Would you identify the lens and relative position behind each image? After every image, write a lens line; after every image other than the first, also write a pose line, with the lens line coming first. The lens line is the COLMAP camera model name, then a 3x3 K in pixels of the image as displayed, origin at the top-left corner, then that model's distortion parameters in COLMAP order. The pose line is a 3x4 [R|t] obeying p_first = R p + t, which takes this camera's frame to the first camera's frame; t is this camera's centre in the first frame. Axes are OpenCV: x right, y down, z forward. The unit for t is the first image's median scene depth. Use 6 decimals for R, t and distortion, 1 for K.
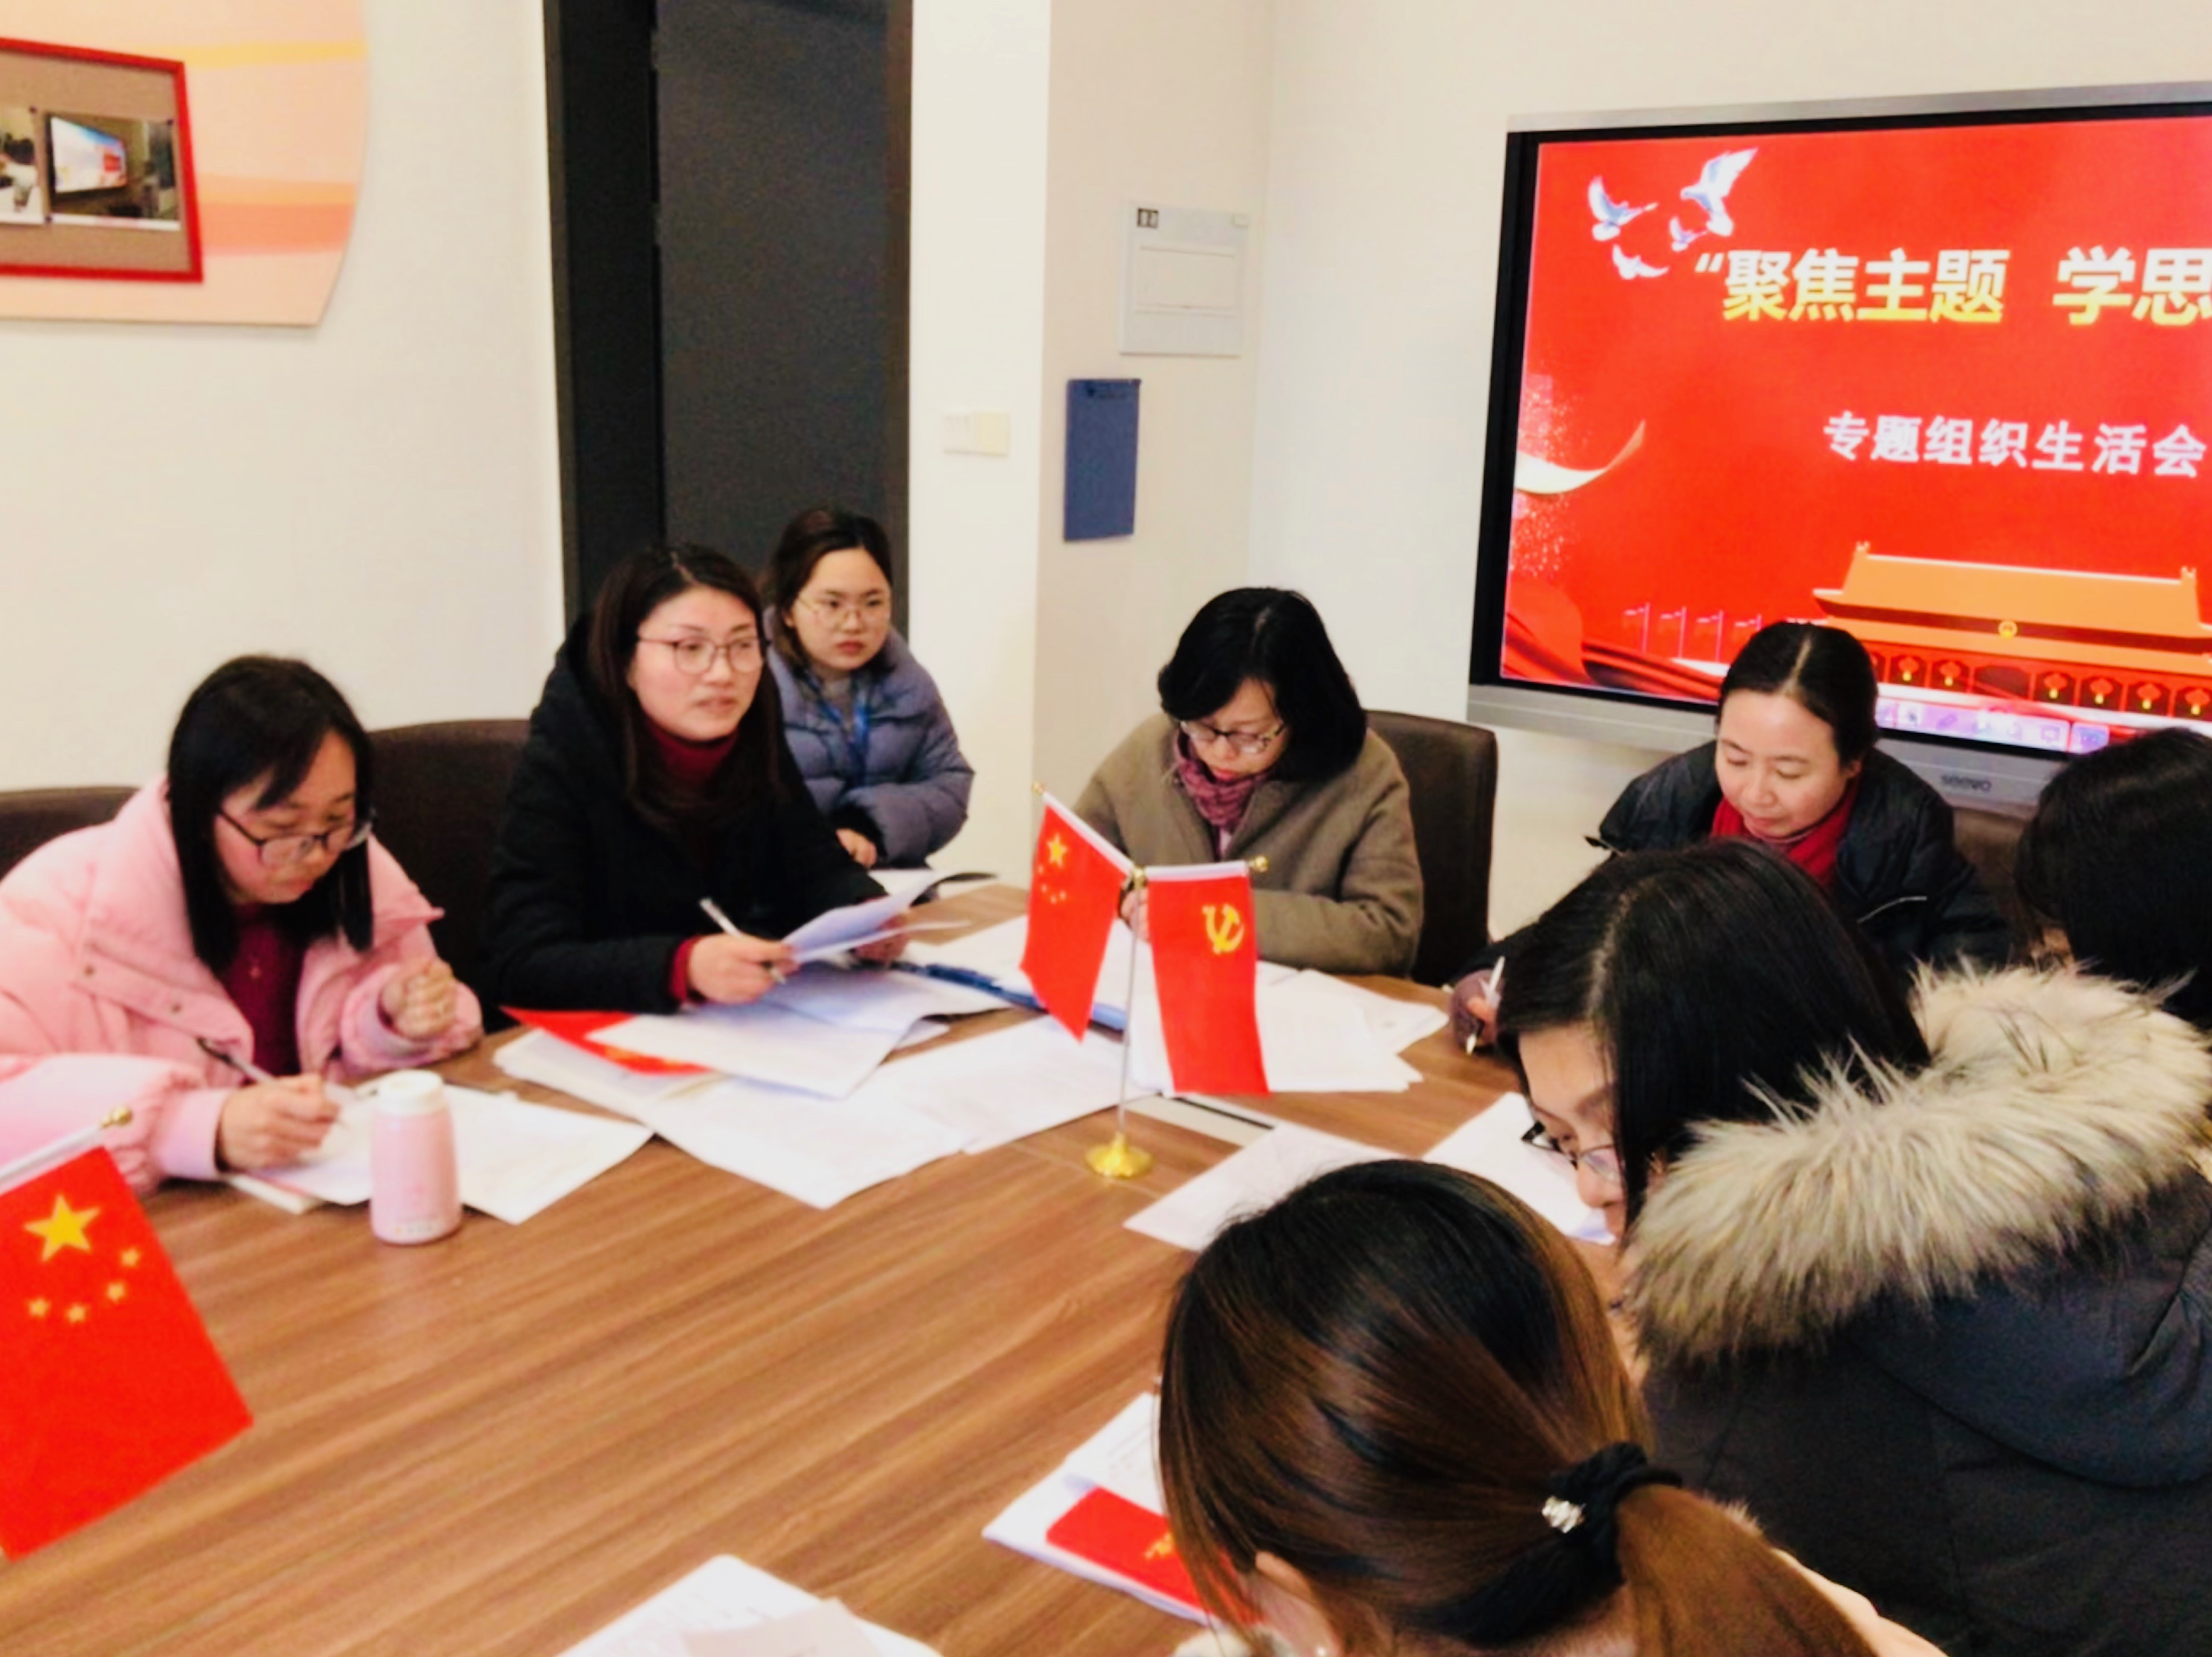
lens RADIAL K [[1970.6, 0, 1102.1], [0, 1970.6, 811.9], [0, 0, 1]] dist [-0.025400, 0.011254]
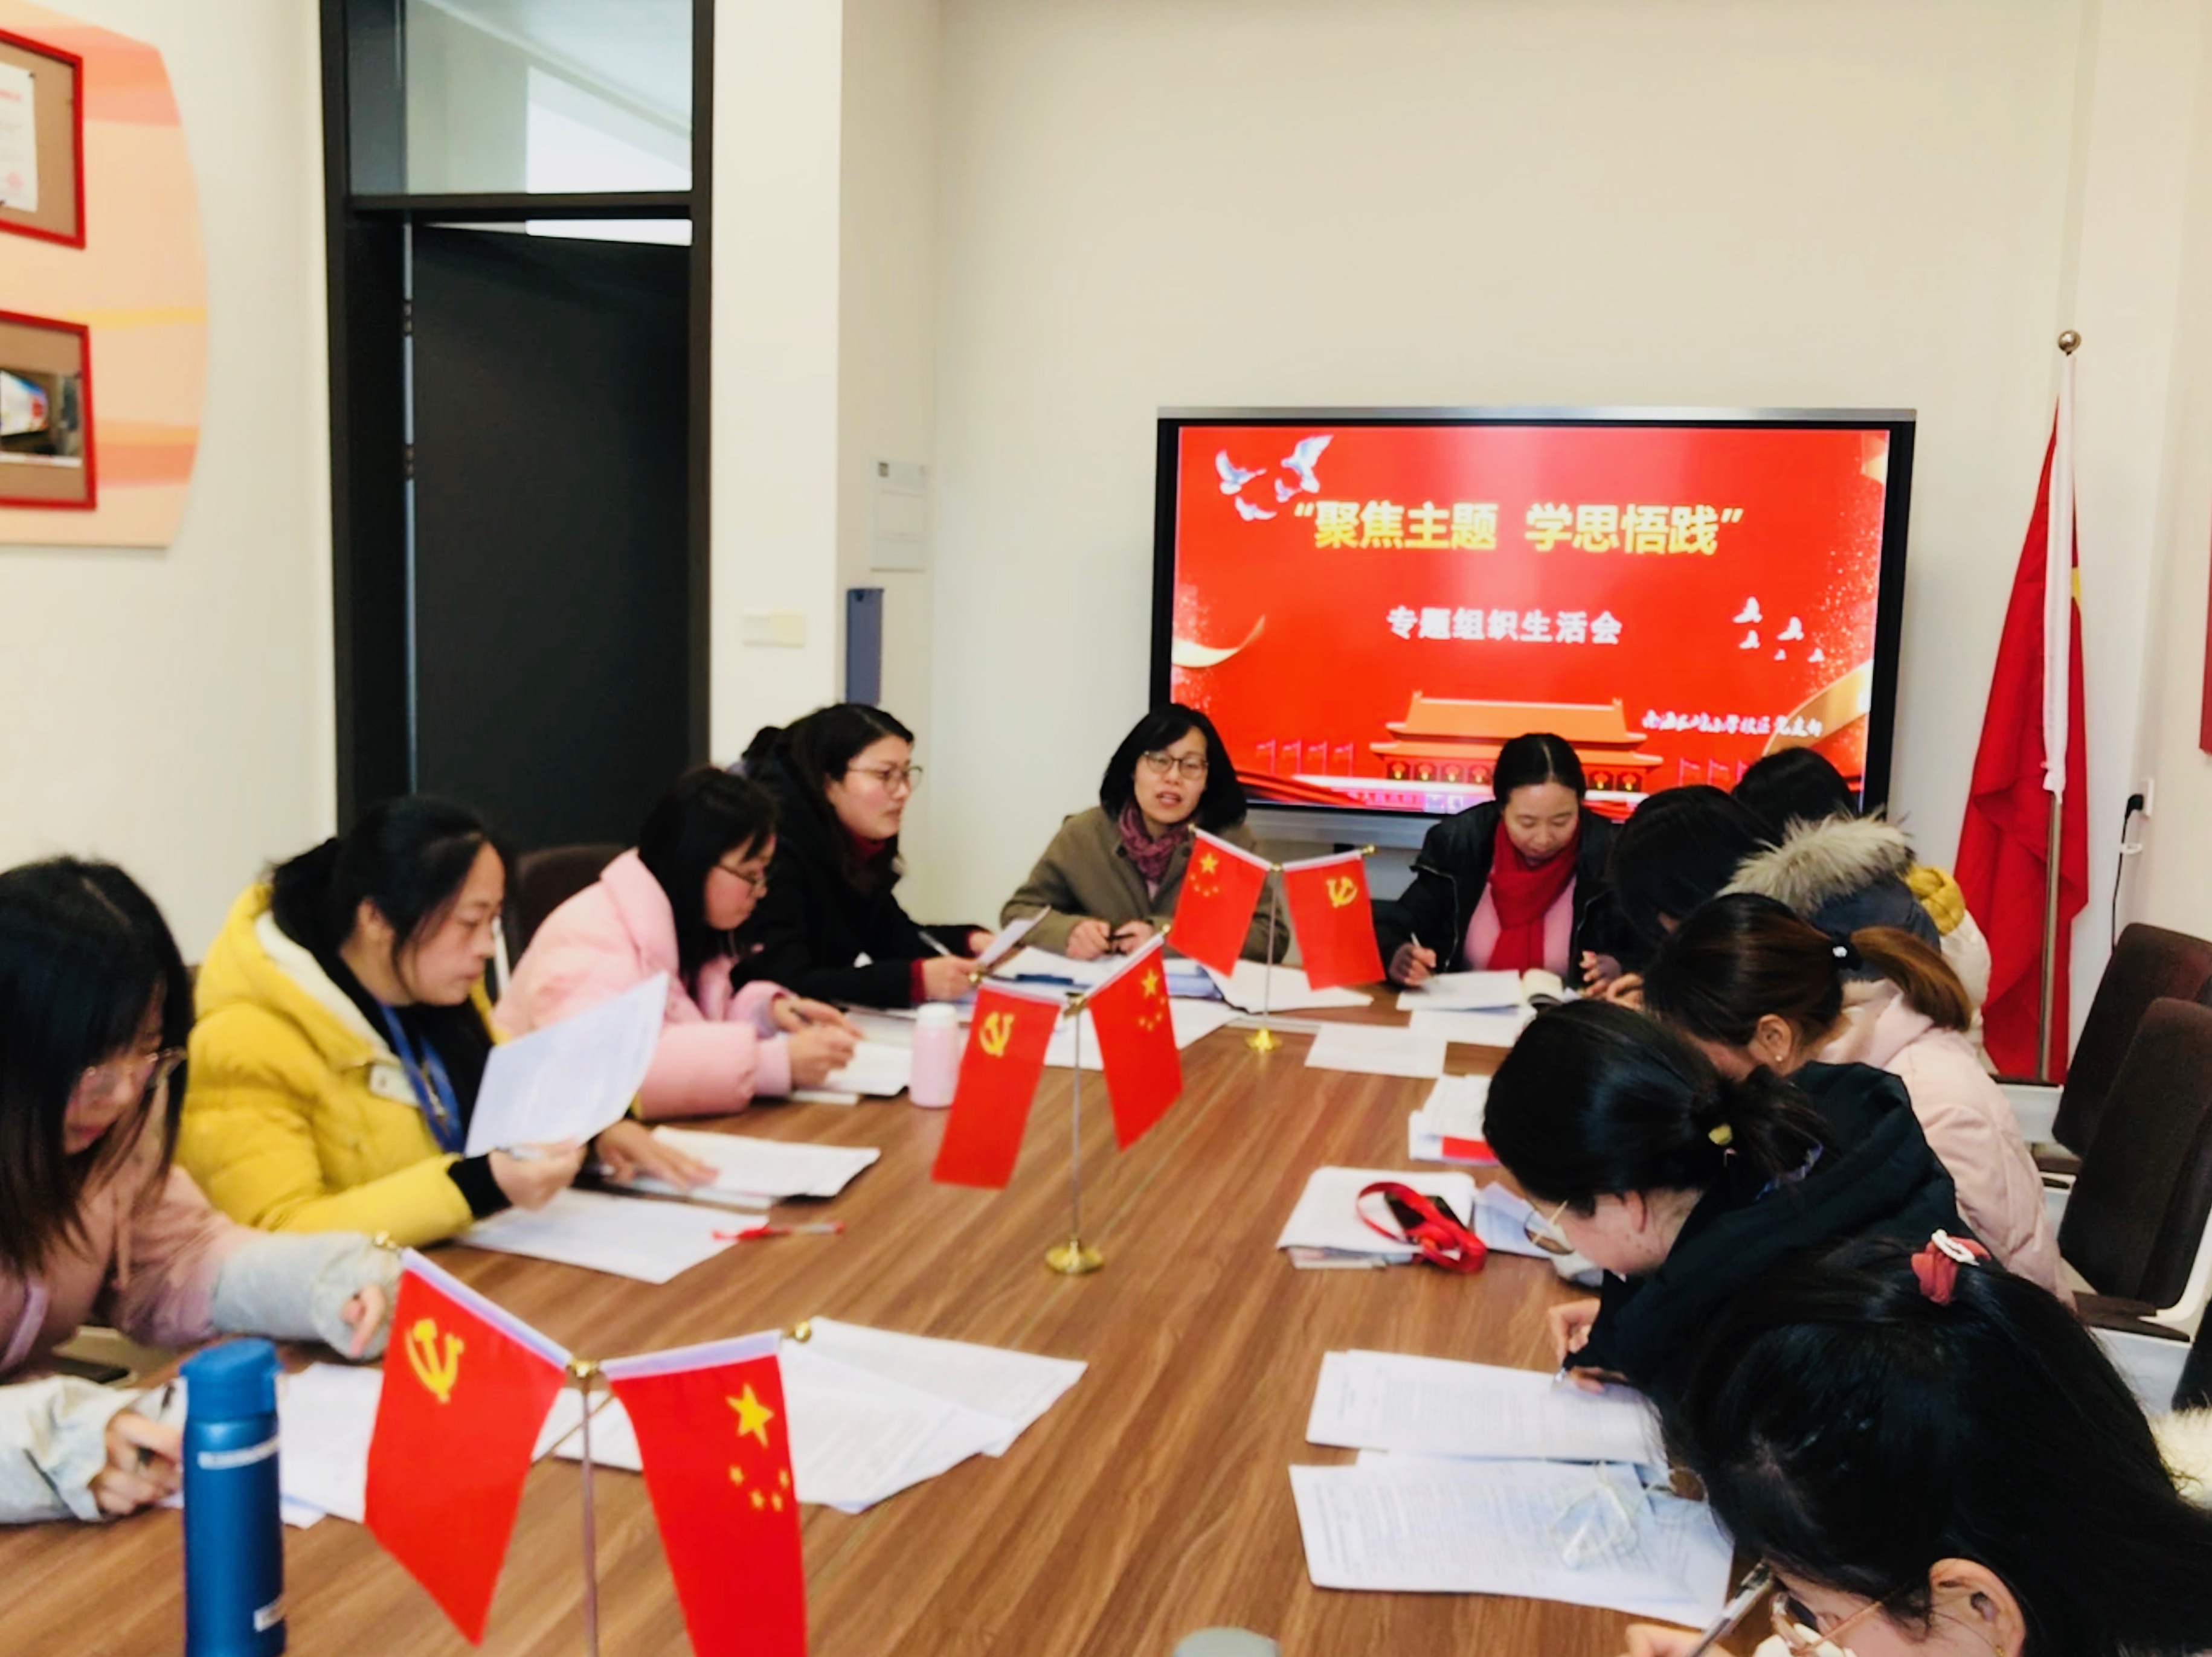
lens RADIAL K [[1970.6, 0, 1082.7], [0, 1970.6, 824.3], [0, 0, 1]] dist [-0.025400, 0.011254]
pose [[0.925346, -0.051130, 0.375661, -0.433534], [0.086884, 0.993093, -0.078850, 0.062860], [-0.369035, 0.105603, 0.923397, -0.301937]]
